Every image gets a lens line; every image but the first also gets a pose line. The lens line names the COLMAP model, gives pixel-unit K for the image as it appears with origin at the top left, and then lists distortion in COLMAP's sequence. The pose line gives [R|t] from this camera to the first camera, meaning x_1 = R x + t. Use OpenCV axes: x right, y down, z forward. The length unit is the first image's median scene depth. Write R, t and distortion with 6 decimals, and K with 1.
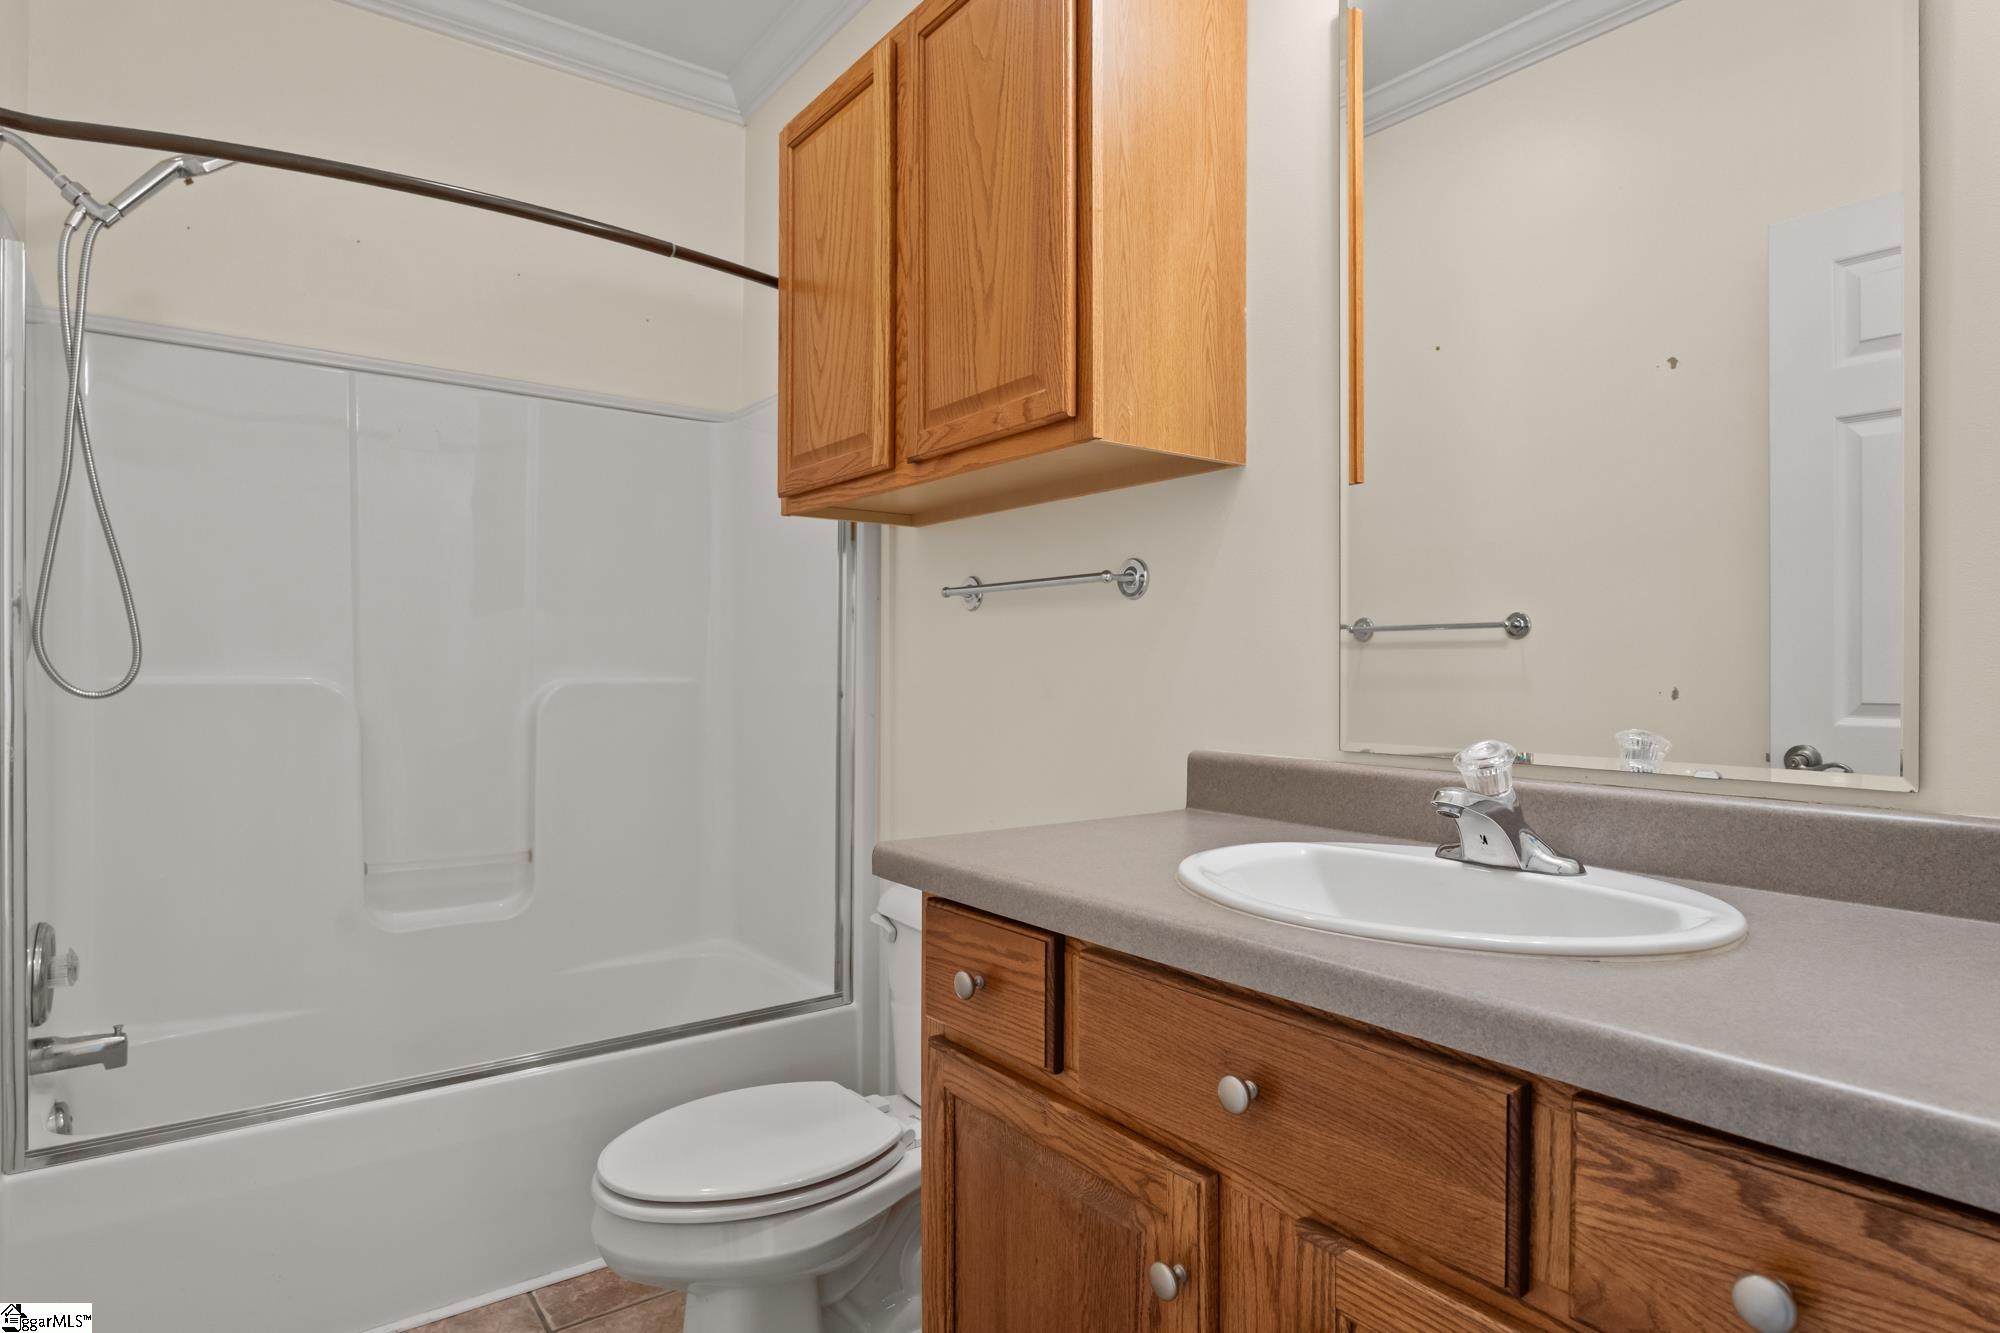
lens RADIAL K [[1031.4, 0, 989.9], [0, 1031.4, 665.6], [0, 0, 1]] dist [-0.012095, 0.004899]
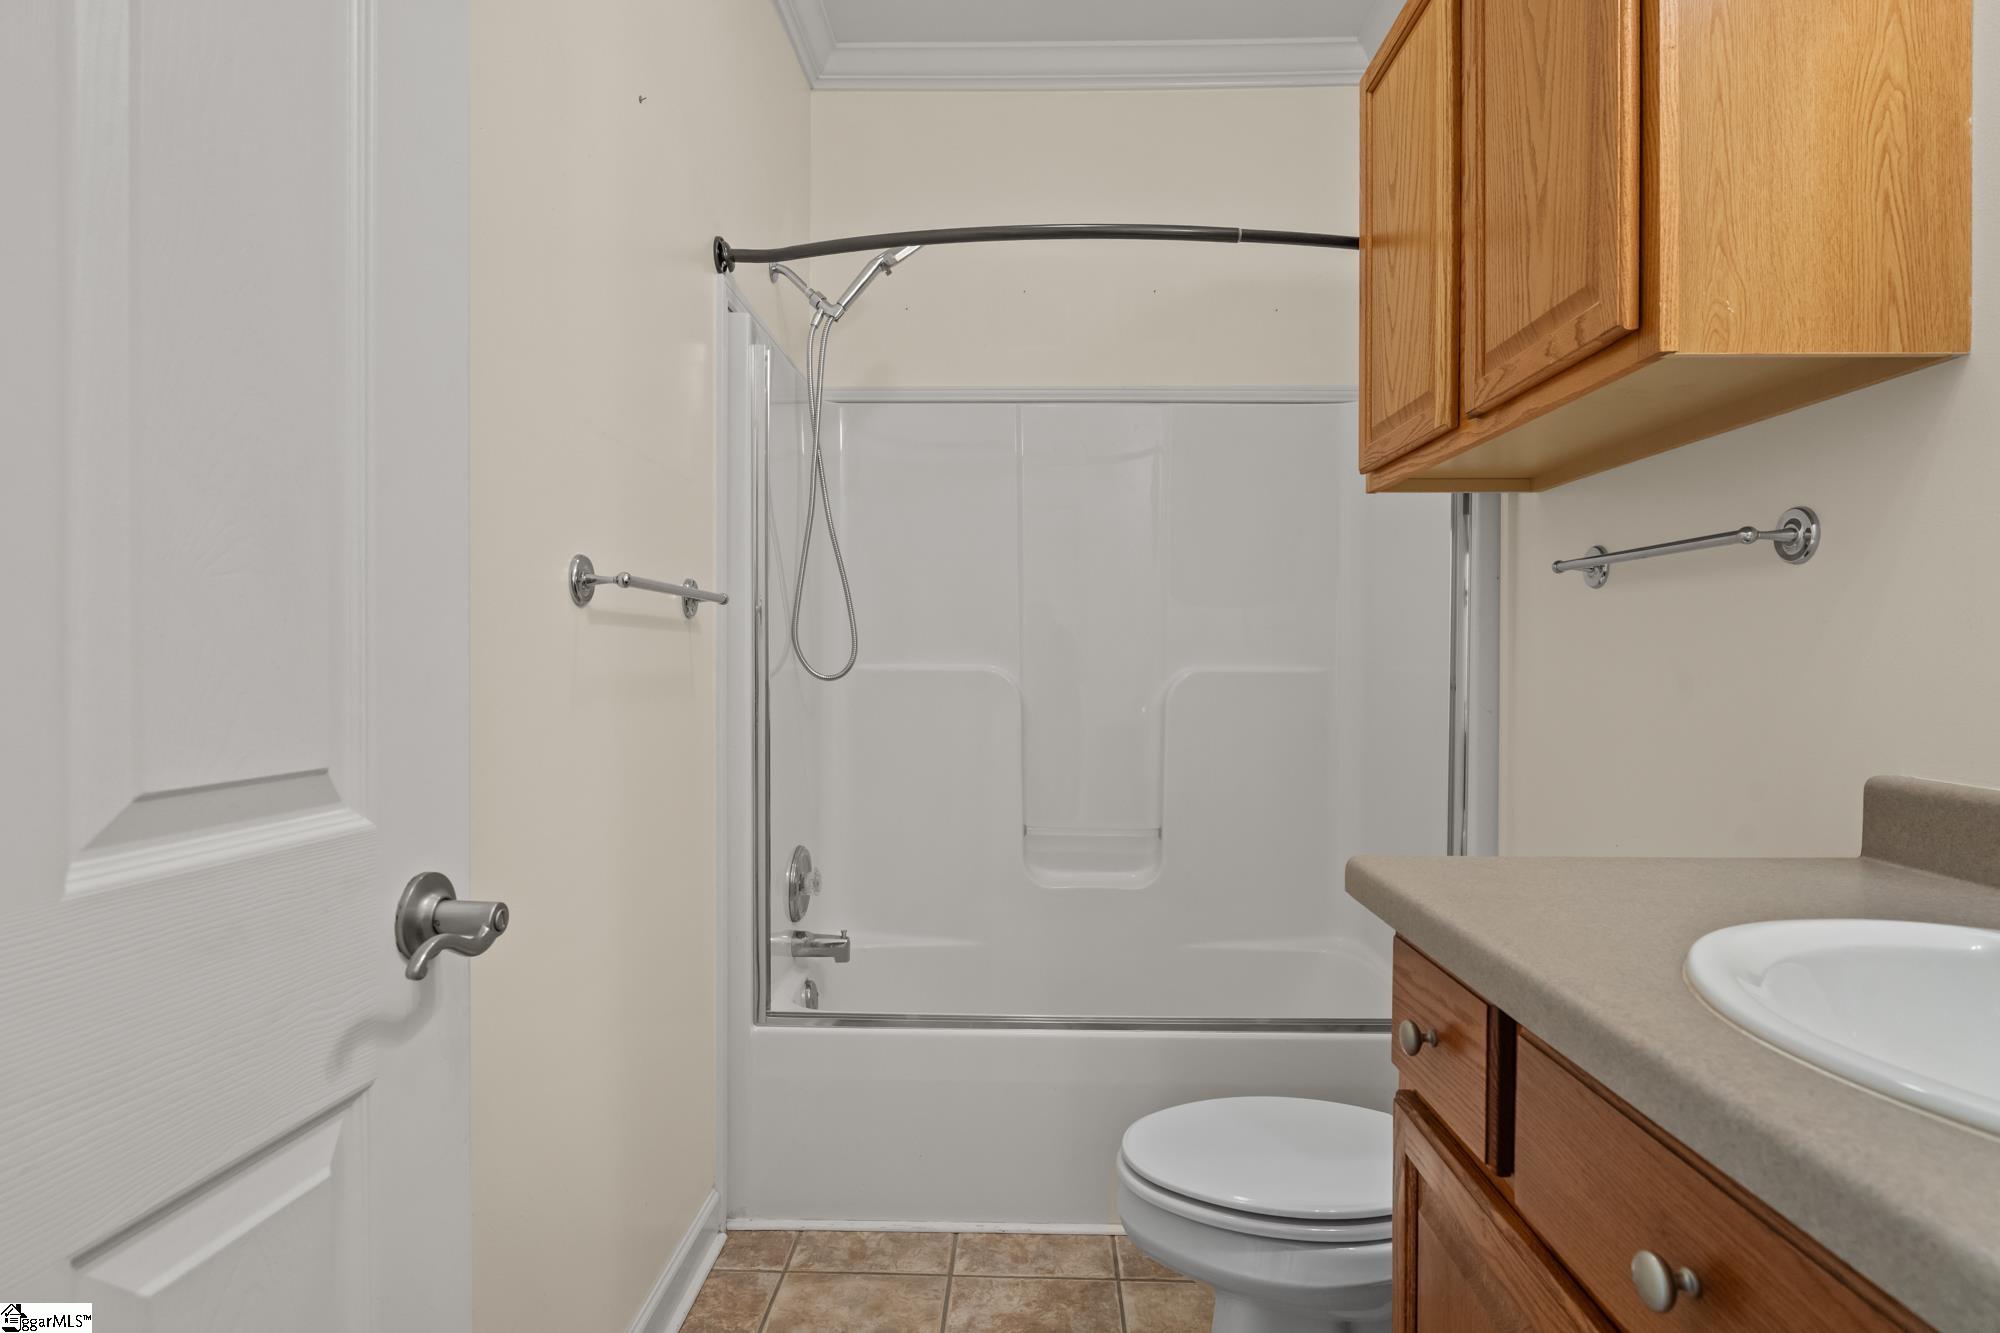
lens RADIAL K [[1031.4, 0, 1003.0], [0, 1031.4, 665.2], [0, 0, 1]] dist [-0.012095, 0.004899]
pose [[0.806231, 0.004272, -0.591586, 0.113644], [0.001583, 0.999955, 0.009379, -0.000050], [0.591599, -0.008498, 0.806188, 0.077170]]
